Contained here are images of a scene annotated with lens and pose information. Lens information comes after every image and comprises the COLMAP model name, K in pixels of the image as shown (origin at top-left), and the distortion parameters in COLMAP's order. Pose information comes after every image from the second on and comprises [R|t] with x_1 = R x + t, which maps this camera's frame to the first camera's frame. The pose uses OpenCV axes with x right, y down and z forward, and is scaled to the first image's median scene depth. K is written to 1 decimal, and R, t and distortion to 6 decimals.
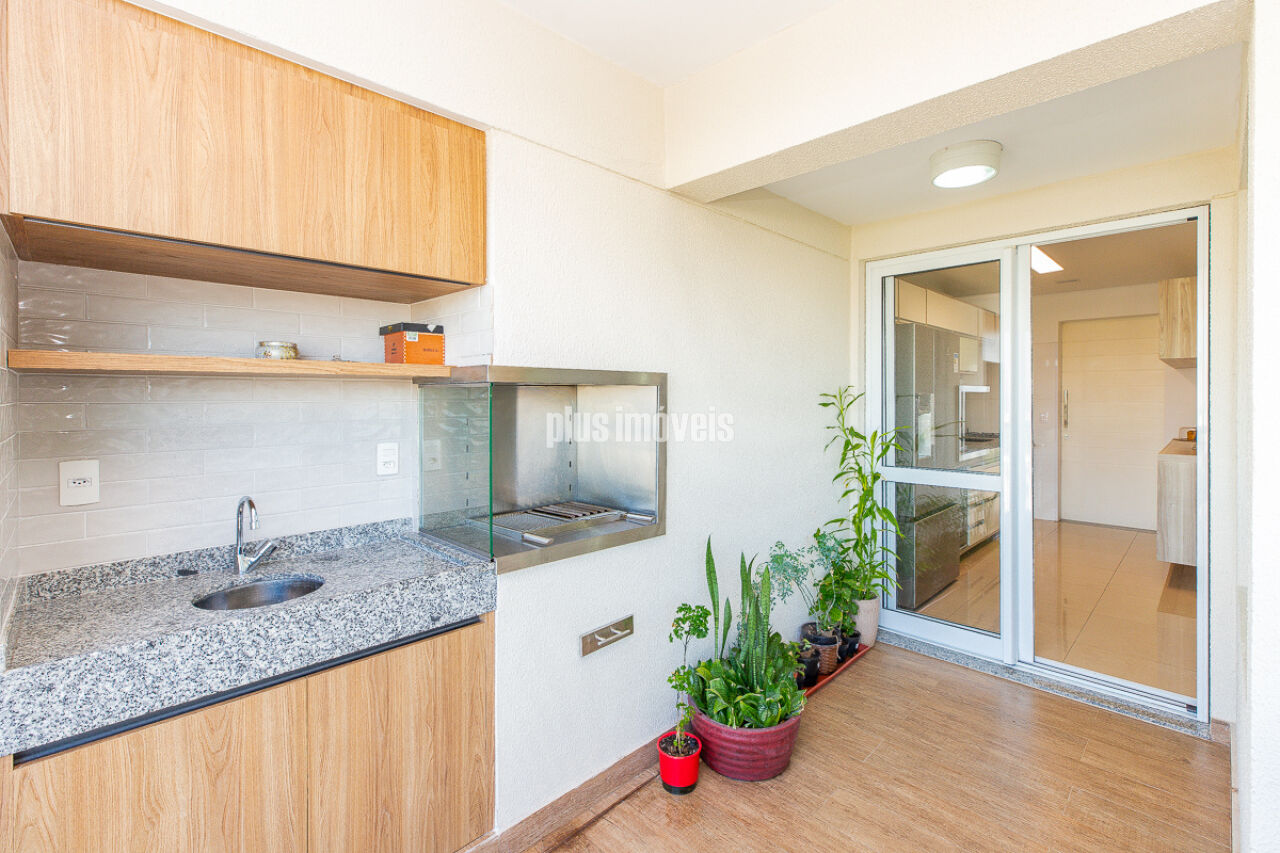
lens RADIAL K [[582.9, 0, 656.6], [0, 582.9, 396.7], [0, 0, 1]] dist [0.000732, -0.000617]
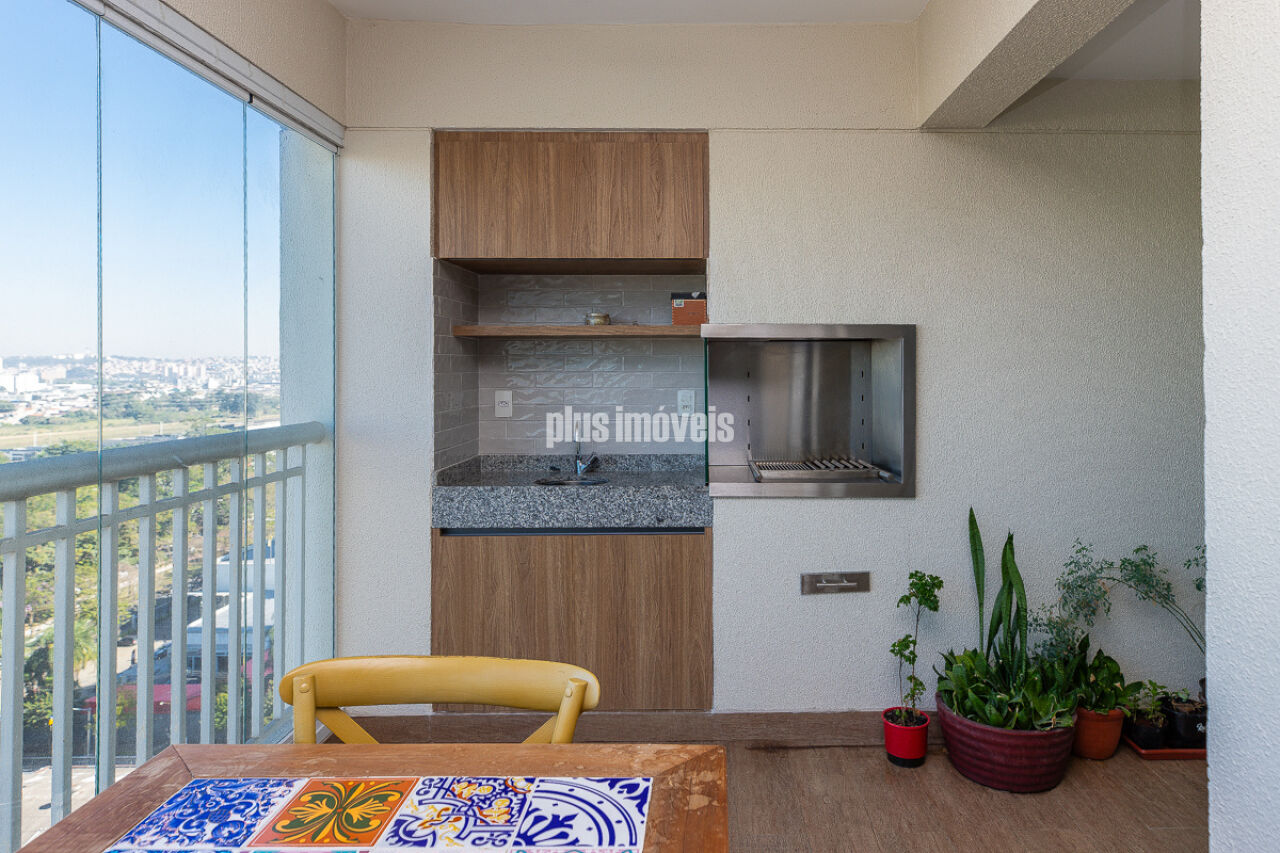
lens RADIAL K [[789.4, 0, 711.4], [0, 789.4, 360.8], [0, 0, 1]] dist [0.002222, 0.000042]
pose [[0.714615, -0.005157, -0.699499, 0.916767], [0.000185, 0.999974, -0.007183, 0.036674], [0.699518, 0.005004, 0.714598, -0.179177]]
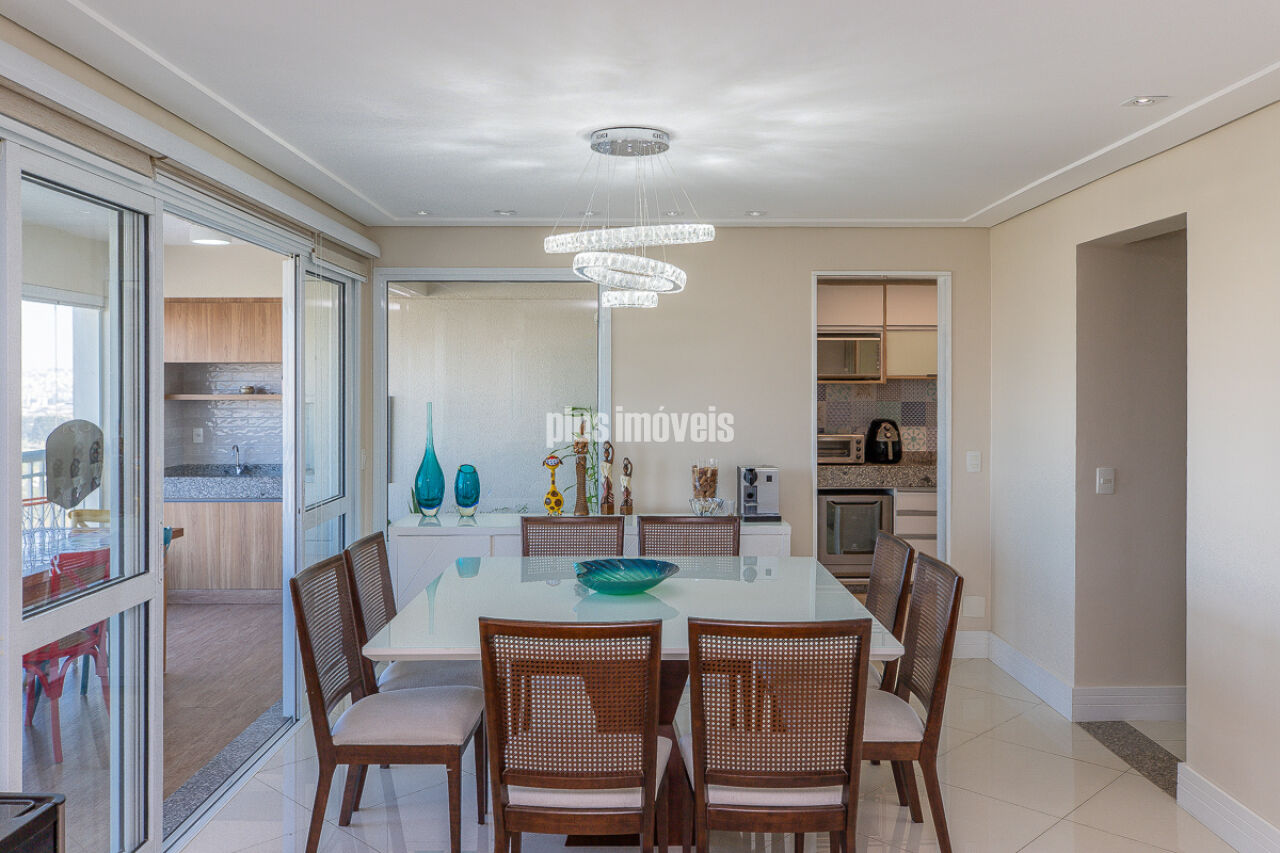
lens RADIAL K [[1024.7, 0, 658.3], [0, 1024.7, 387.8], [0, 0, 1]] dist [-0.005410, 0.004052]
pose [[0.715490, 0.004611, -0.698608, 3.974703], [-0.001683, 0.999987, 0.004876, -0.115900], [0.698621, -0.002313, 0.715488, -1.007438]]
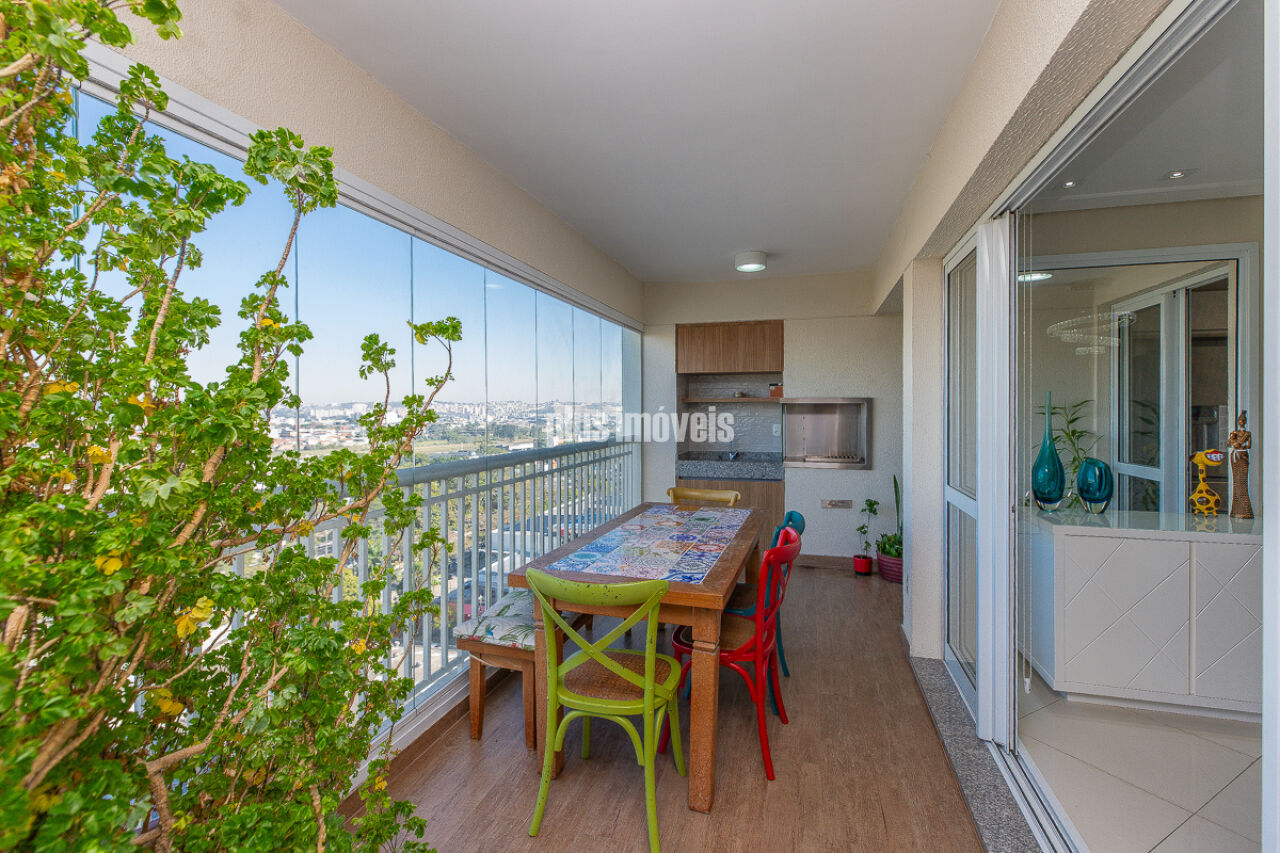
lens RADIAL K [[575.9, 0, 652.4], [0, 575.9, 415.2], [0, 0, 1]] dist [0.002445, 0.000168]
pose [[0.485445, 0.010996, -0.874198, 2.114250], [0.001134, 0.999912, 0.013207, -0.005293], [0.874266, -0.007403, 0.485390, -1.105338]]
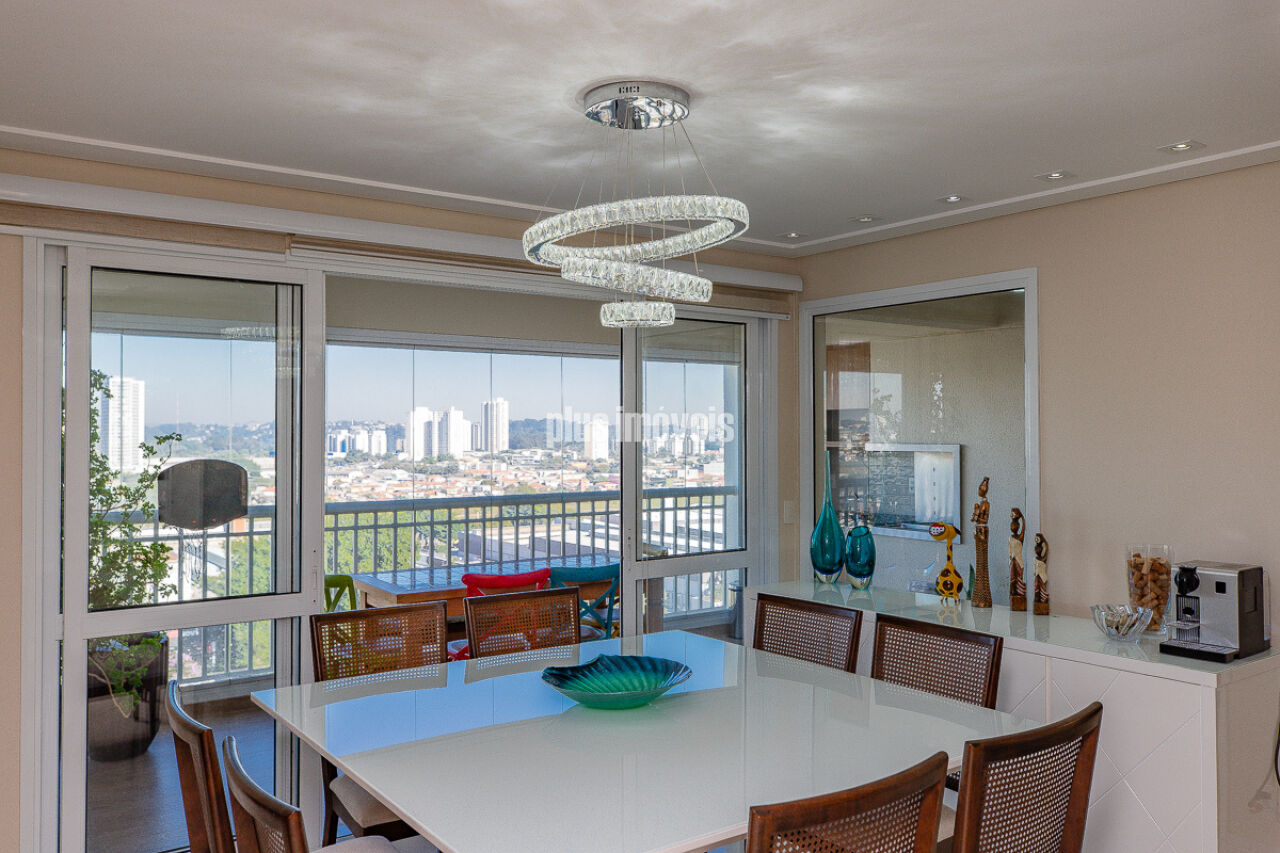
lens RADIAL K [[988.0, 0, 638.0], [0, 988.0, 424.1], [0, 0, 1]] dist [-0.002215, -0.000429]
pose [[-0.159309, -0.007964, -0.987197, 3.963004], [0.001936, 0.999963, -0.008380, -0.106396], [0.987227, -0.003246, -0.159288, 0.752353]]
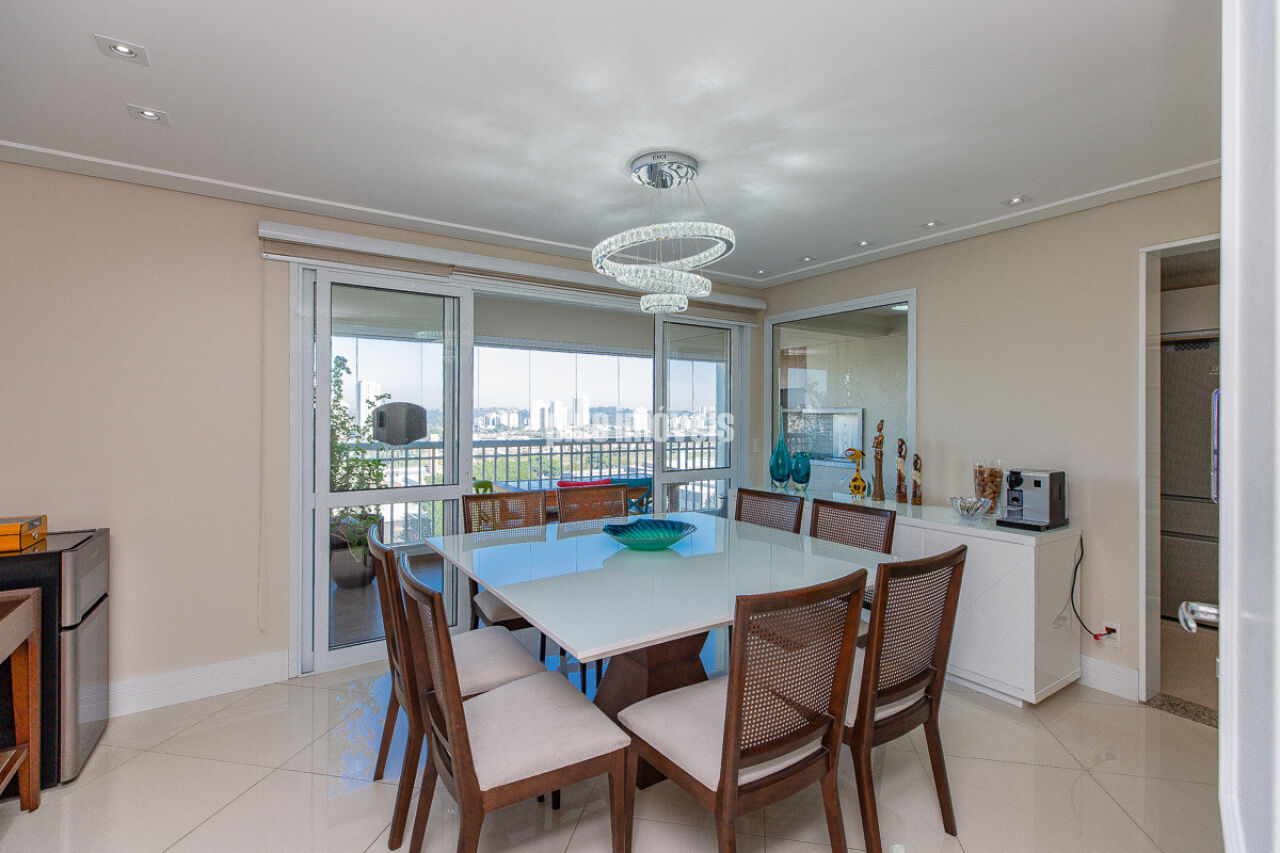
lens RADIAL K [[580.0, 0, 638.3], [0, 580.0, 420.9], [0, 0, 1]] dist [0.002000, -0.000250]
pose [[-0.203876, 0.009517, -0.978950, 3.858430], [-0.003314, 0.999940, 0.010411, -0.012540], [0.978991, 0.005367, -0.203833, 0.737844]]
